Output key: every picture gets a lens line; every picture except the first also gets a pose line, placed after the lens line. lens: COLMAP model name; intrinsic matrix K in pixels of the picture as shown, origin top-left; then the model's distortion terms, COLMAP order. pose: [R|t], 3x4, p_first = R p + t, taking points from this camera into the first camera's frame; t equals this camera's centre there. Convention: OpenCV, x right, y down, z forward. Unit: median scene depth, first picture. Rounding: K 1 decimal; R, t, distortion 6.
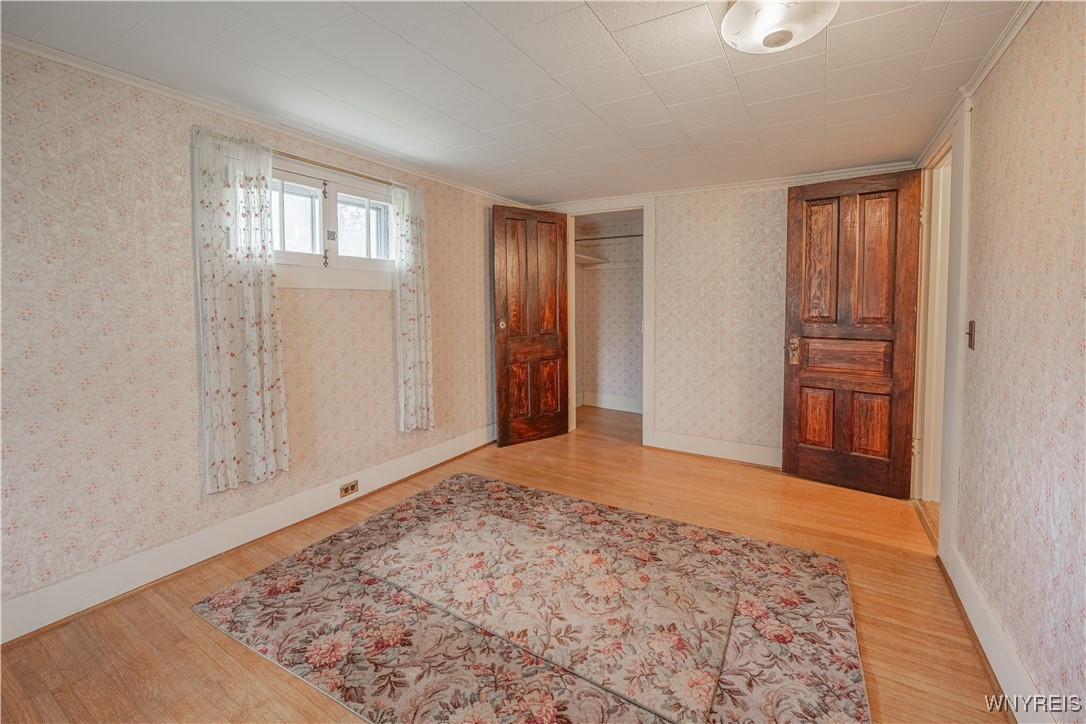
lens RADIAL K [[449.8, 0, 552.5], [0, 449.8, 320.0], [0, 0, 1]] dist [-0.000994, 0.000122]
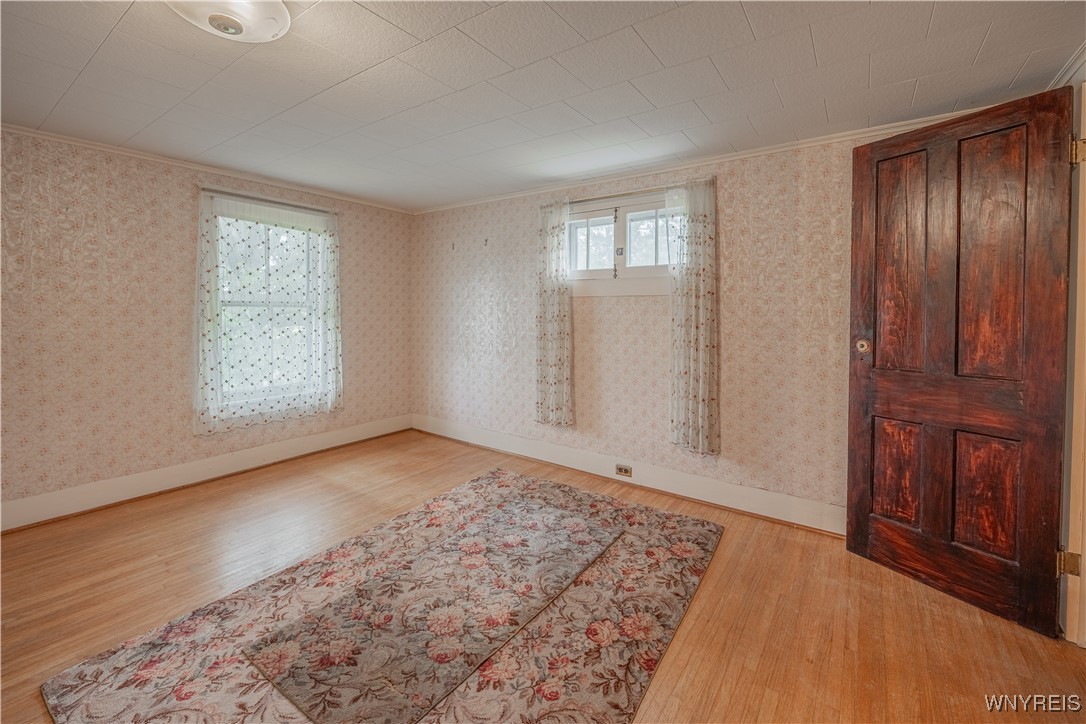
lens RADIAL K [[449.8, 0, 552.5], [0, 449.8, 320.0], [0, 0, 1]] dist [-0.000994, 0.000122]
pose [[-0.071170, 0.022608, -0.997208, 0.731622], [-0.043638, 0.998715, 0.025757, -0.029842], [0.996509, 0.045349, -0.070092, 0.932868]]
